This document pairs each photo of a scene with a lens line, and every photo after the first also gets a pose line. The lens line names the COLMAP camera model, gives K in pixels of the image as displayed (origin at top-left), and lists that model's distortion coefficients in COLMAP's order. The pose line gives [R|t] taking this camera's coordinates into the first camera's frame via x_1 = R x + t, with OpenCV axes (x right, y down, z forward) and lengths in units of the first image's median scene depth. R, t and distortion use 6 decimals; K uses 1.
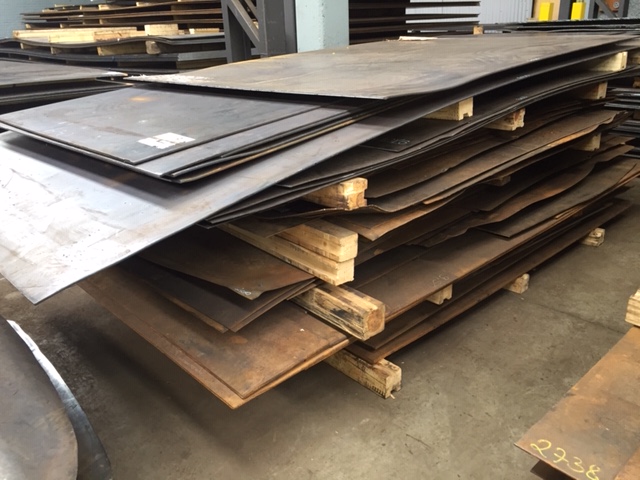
lens RADIAL K [[545.4, 0, 320.1], [0, 545.4, 238.2], [0, 0, 1]] dist [0.013317, 0.003877]
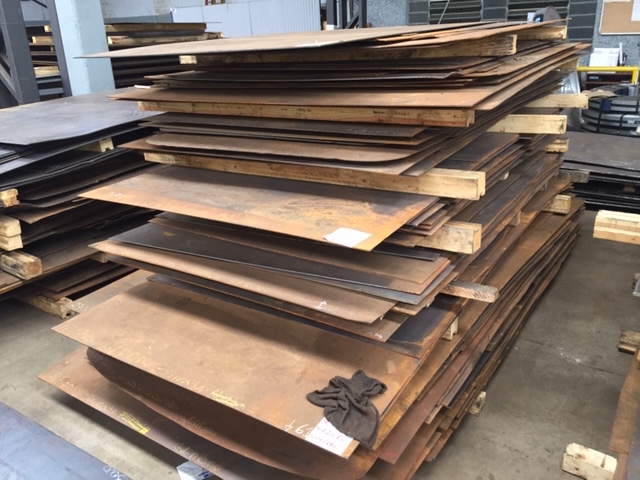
lens RADIAL K [[545.4, 0, 319.9], [0, 545.4, 242.5], [0, 0, 1]] dist [0.013317, 0.003877]
pose [[0.976705, -0.079177, 0.199443, 0.642731], [0.082863, 0.996509, -0.010189, 0.157946], [-0.197940, 0.026478, 0.979857, -0.910461]]
